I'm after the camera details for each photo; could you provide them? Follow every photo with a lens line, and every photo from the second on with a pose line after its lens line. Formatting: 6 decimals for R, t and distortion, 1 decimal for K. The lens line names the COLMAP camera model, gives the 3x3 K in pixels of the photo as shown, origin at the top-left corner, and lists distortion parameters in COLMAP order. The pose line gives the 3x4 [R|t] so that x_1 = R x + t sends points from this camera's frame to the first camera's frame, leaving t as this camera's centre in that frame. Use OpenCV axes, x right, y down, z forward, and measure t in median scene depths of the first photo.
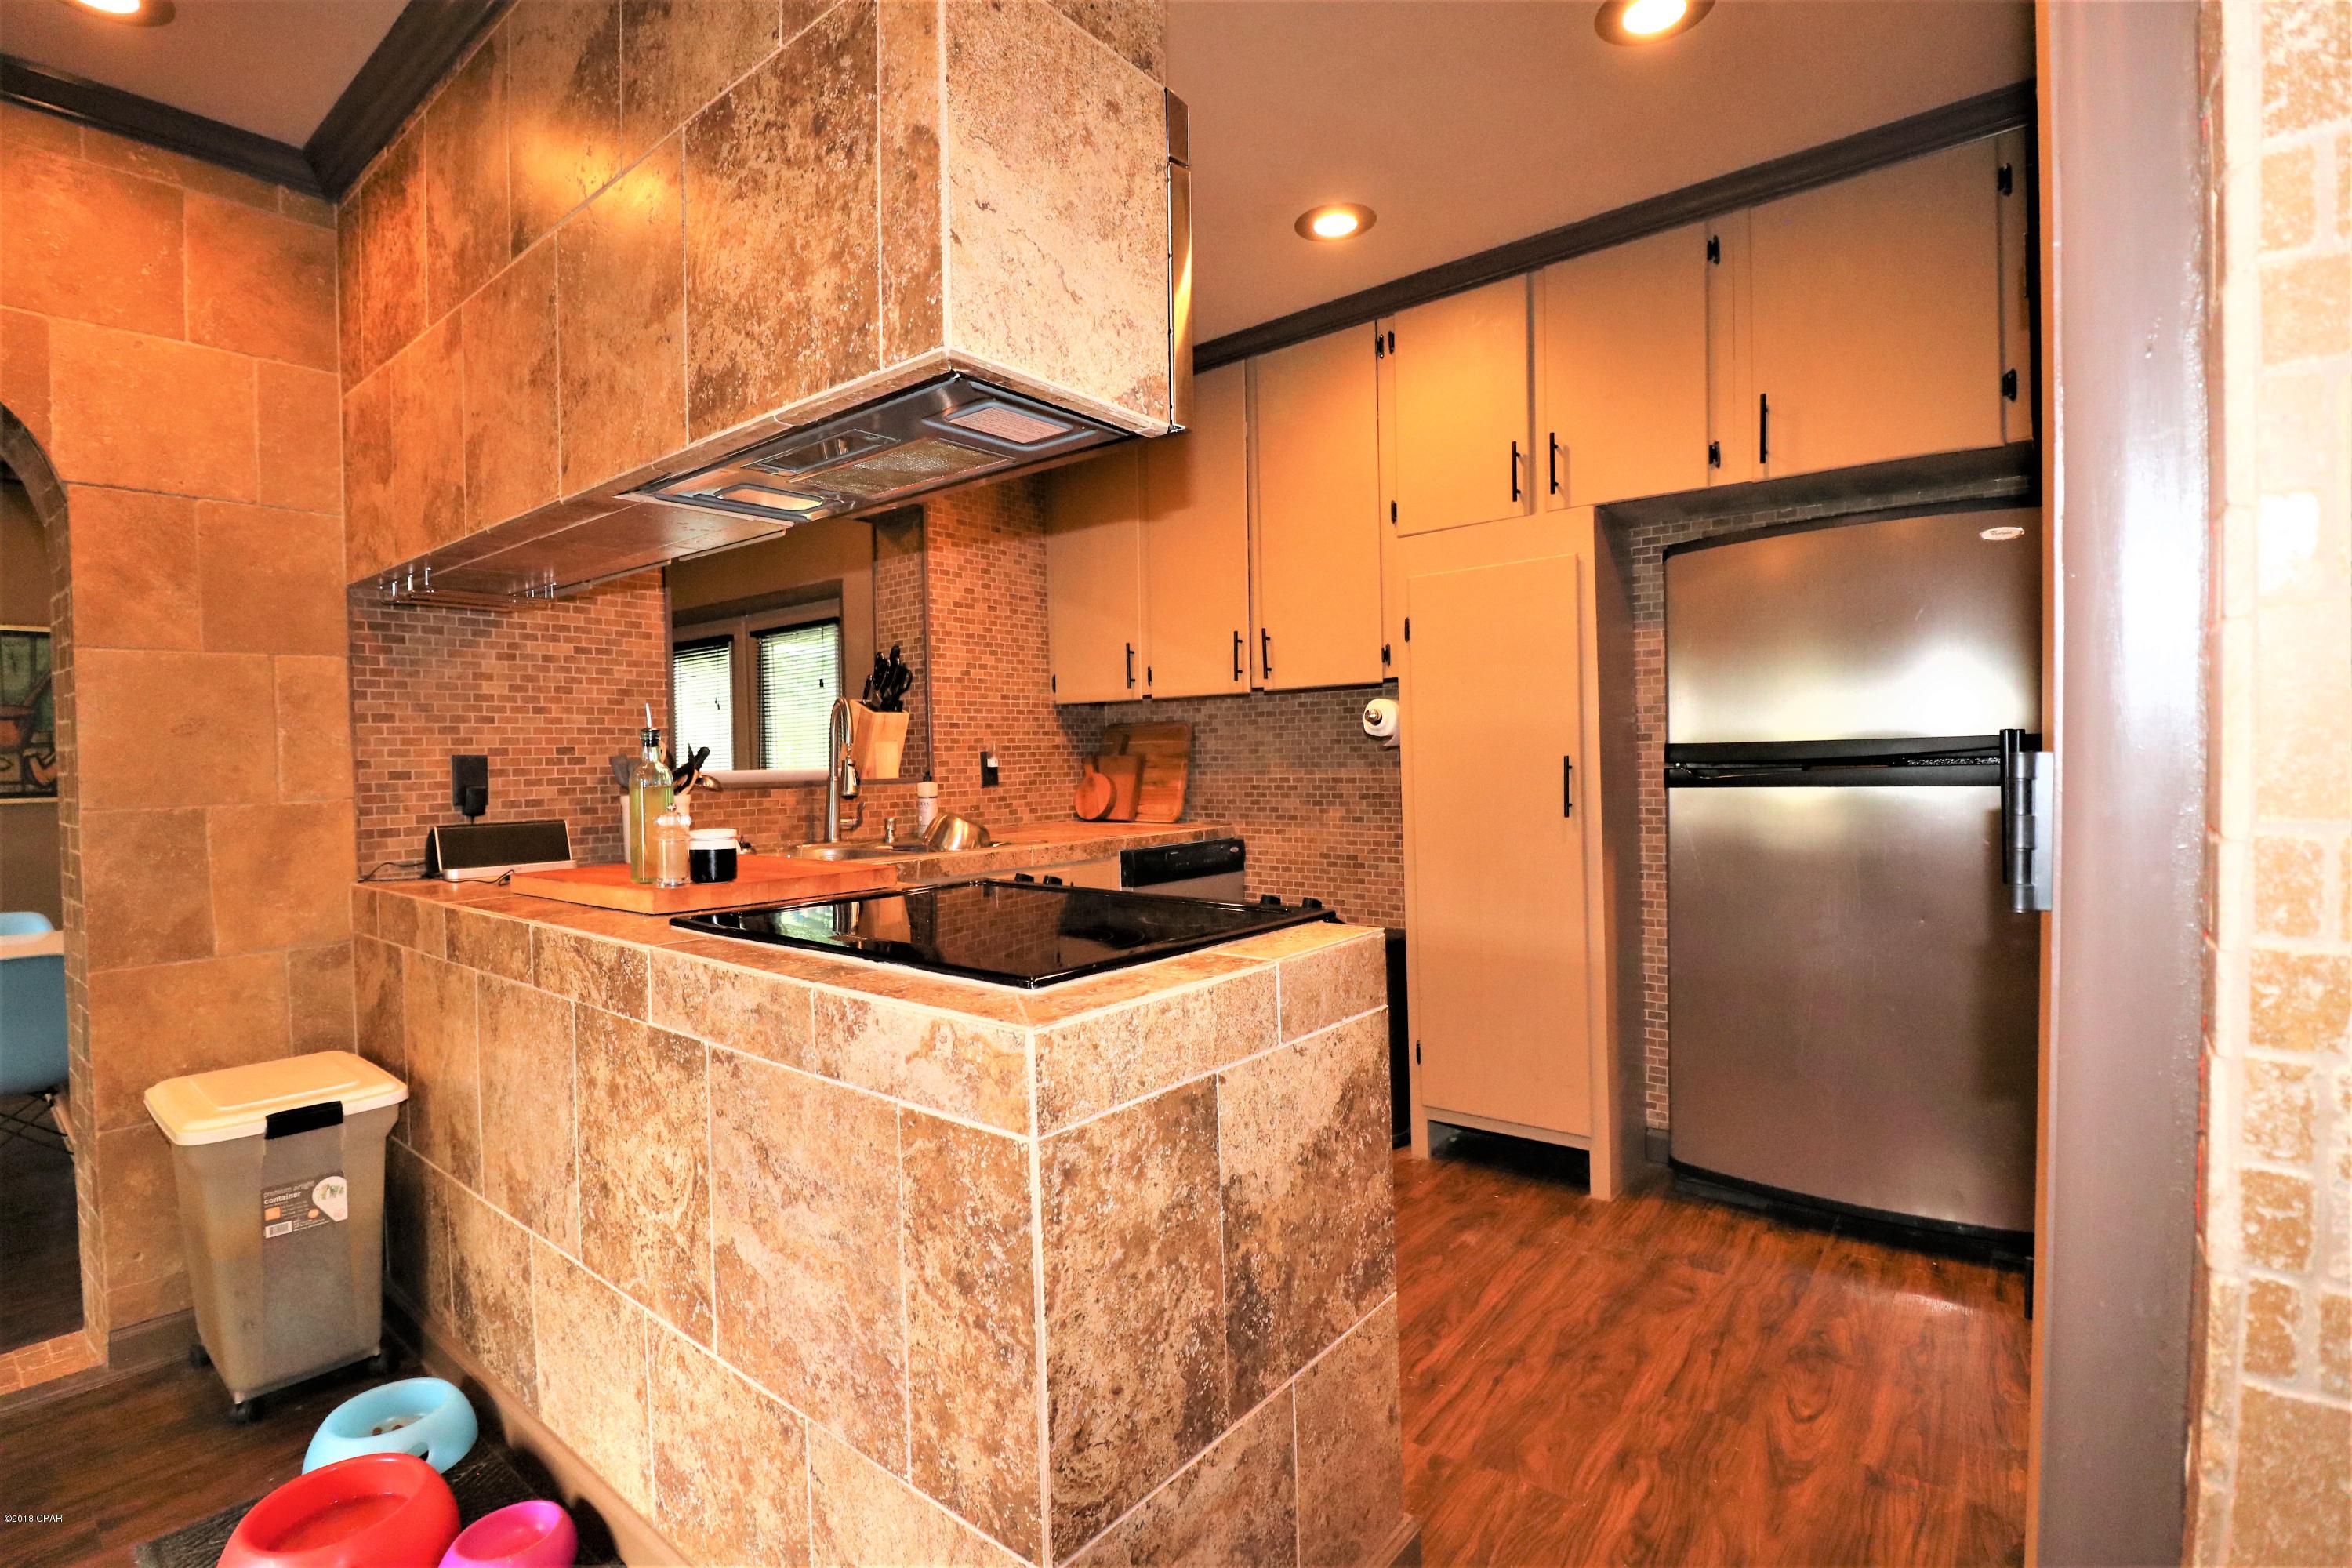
lens RADIAL K [[1092.0, 0, 1176.3], [0, 1092.0, 784.6], [0, 0, 1]] dist [-0.004651, -0.009800]
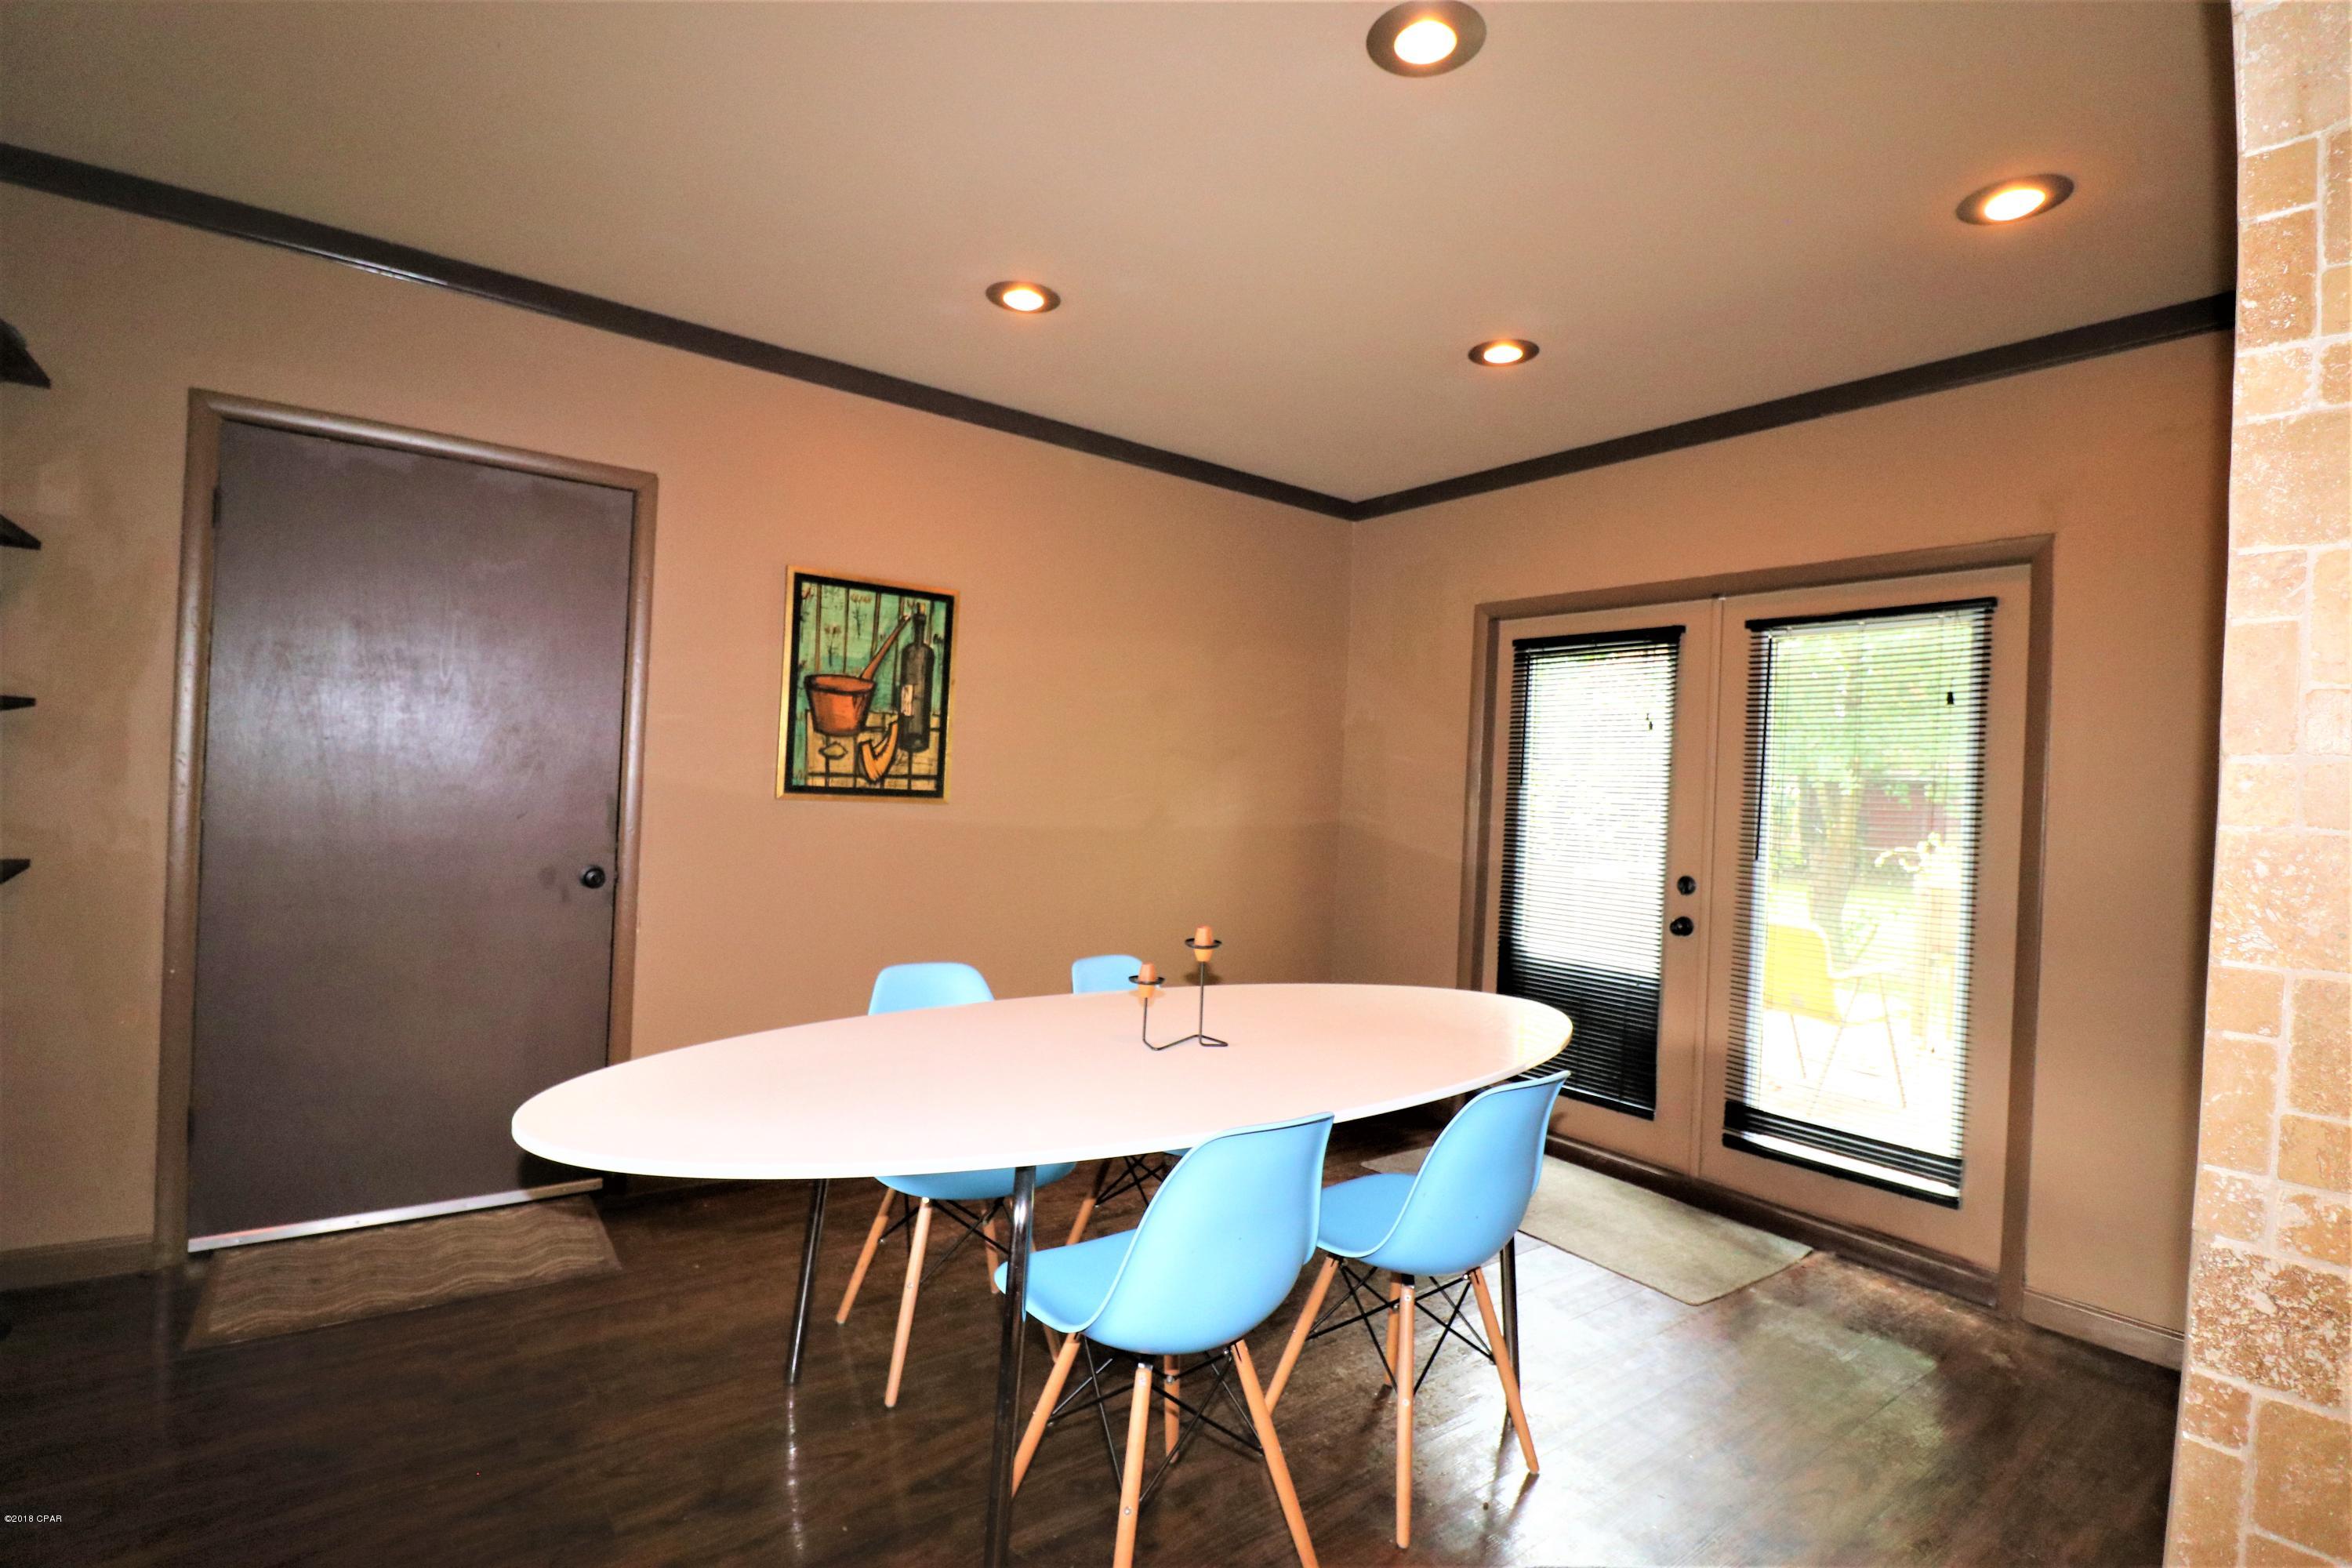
lens RADIAL K [[1092.0, 0, 1182.3], [0, 1092.0, 782.9], [0, 0, 1]] dist [-0.004651, -0.009800]
pose [[0.971471, 0.062887, -0.228667, -1.487637], [-0.070047, 0.997271, -0.023323, 0.011529], [0.226576, 0.038676, 0.973225, 0.623131]]
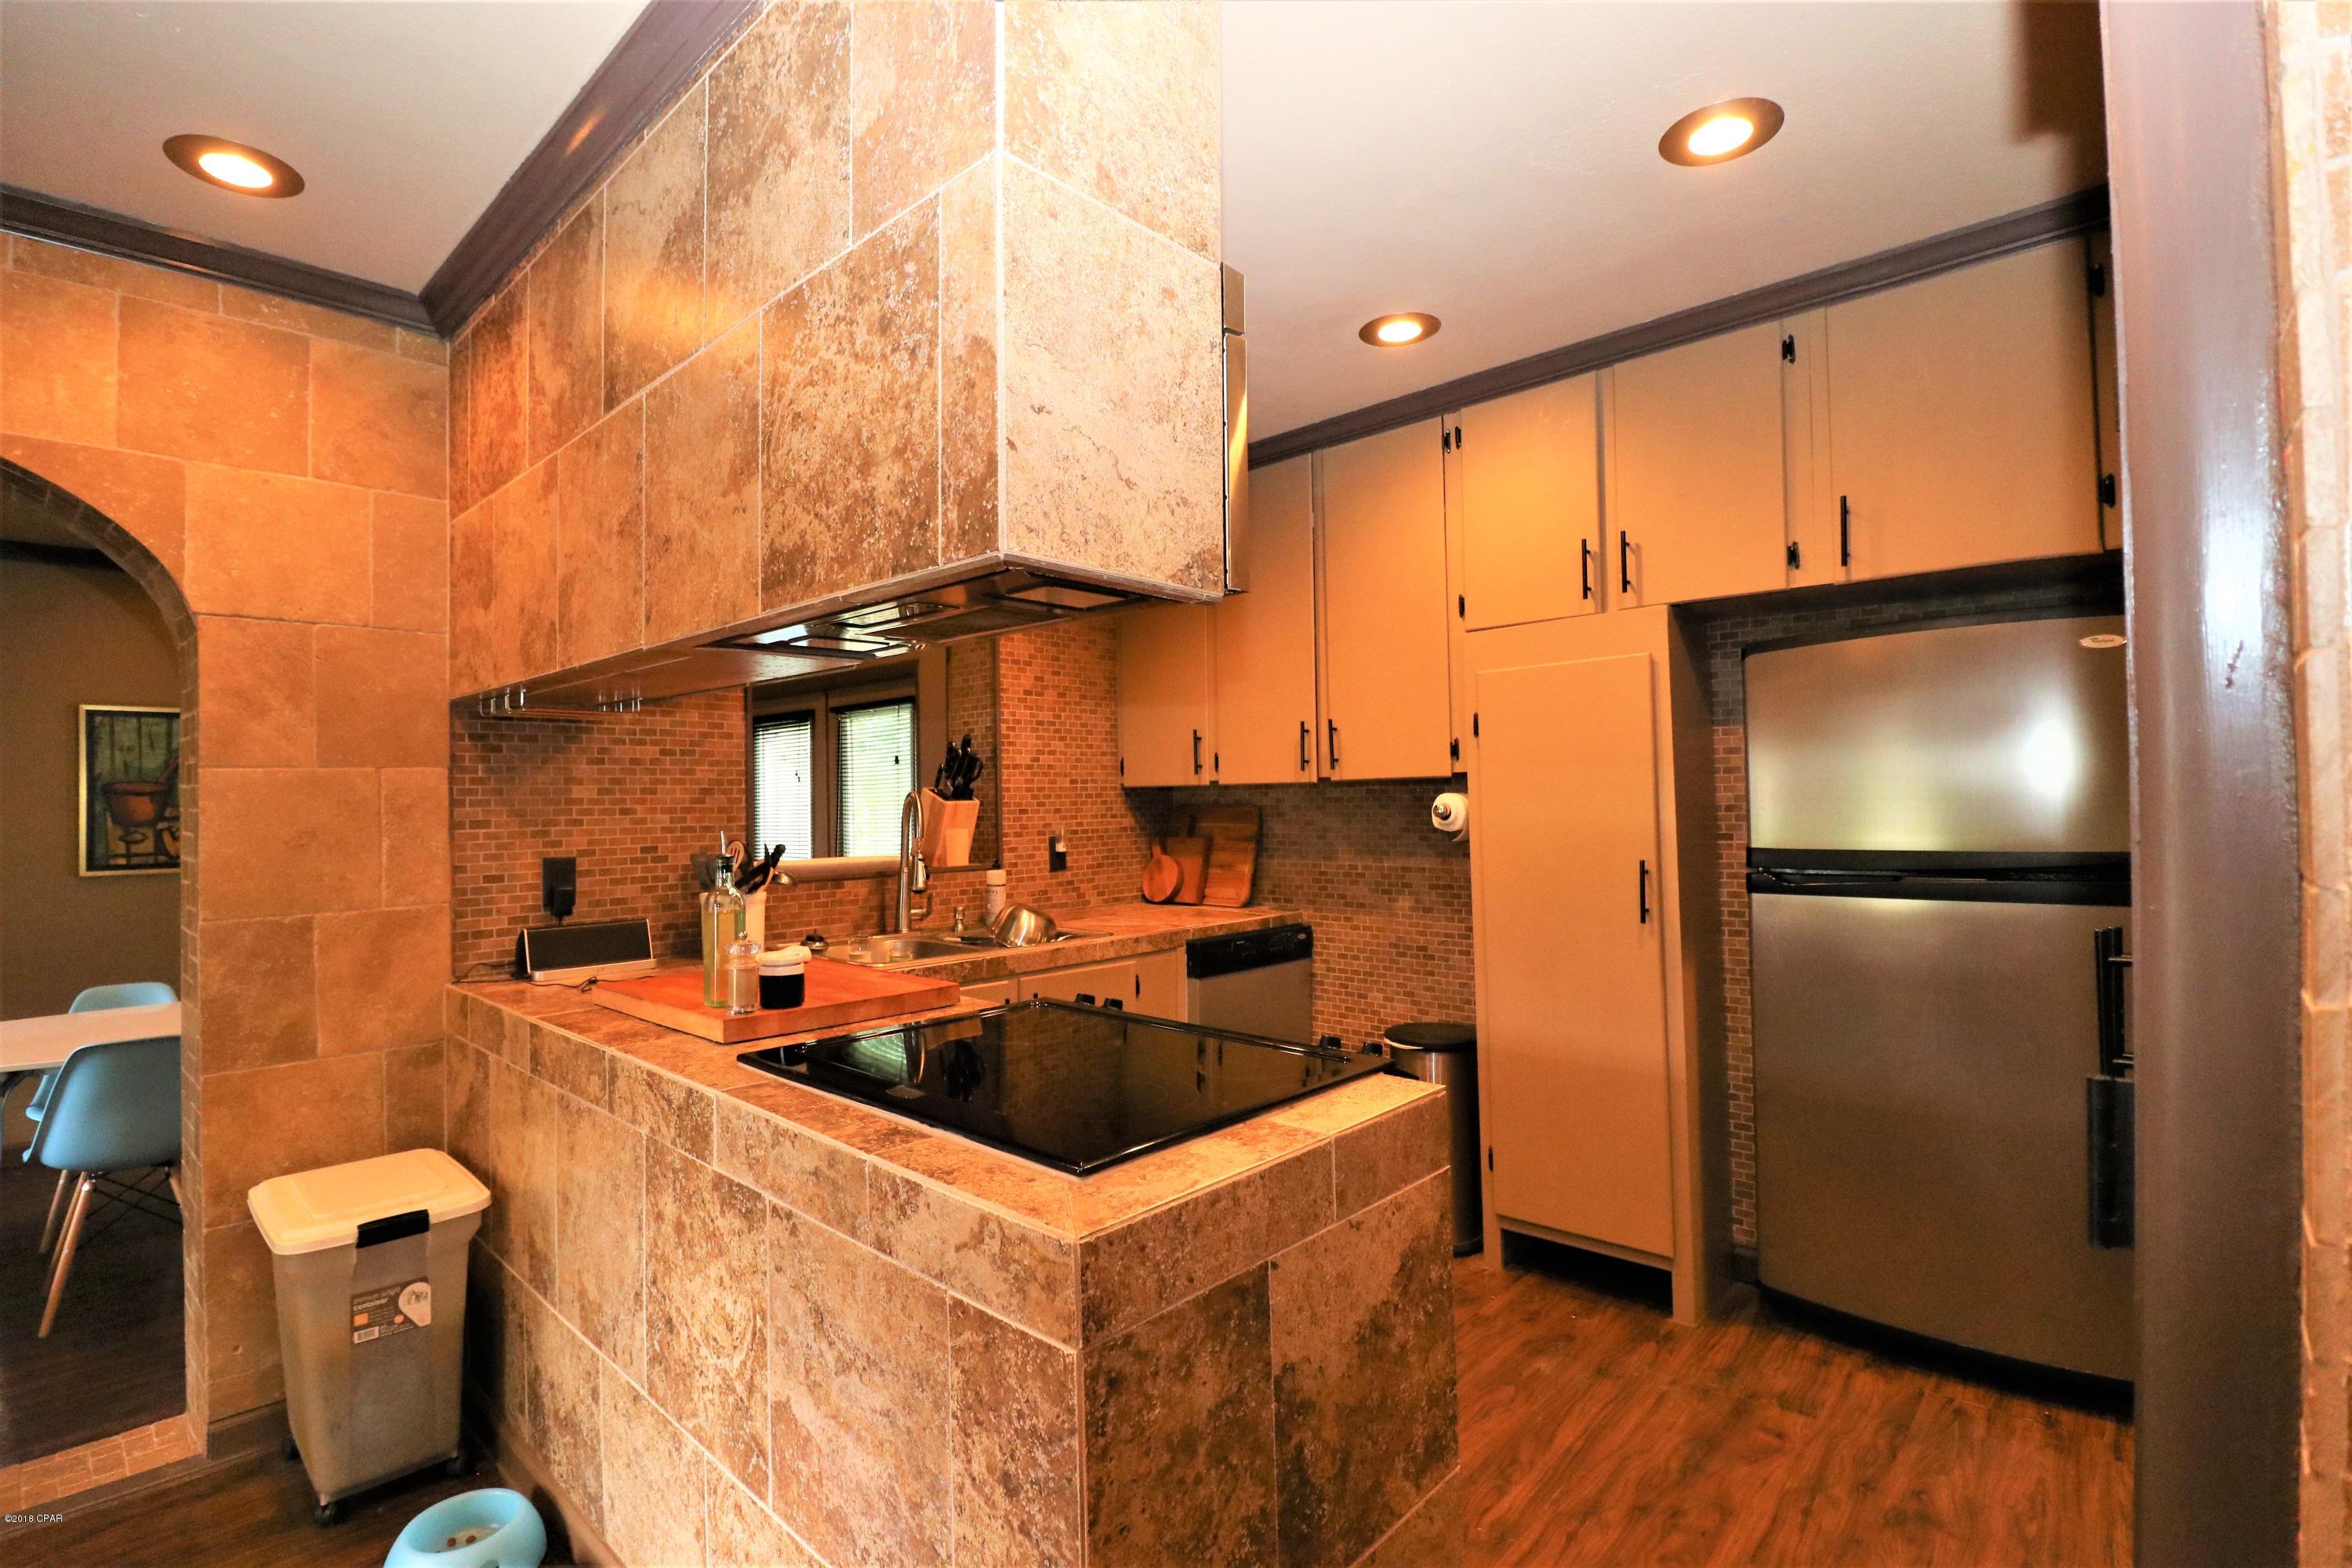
lens RADIAL K [[1092.0, 0, 1176.9], [0, 1092.0, 783.8], [0, 0, 1]] dist [-0.004651, -0.009800]
pose [[0.997739, 0.001695, -0.067182, 0.012211], [-0.004366, 0.999205, -0.039619, -0.076302], [0.067061, 0.039822, 0.996954, -0.001286]]
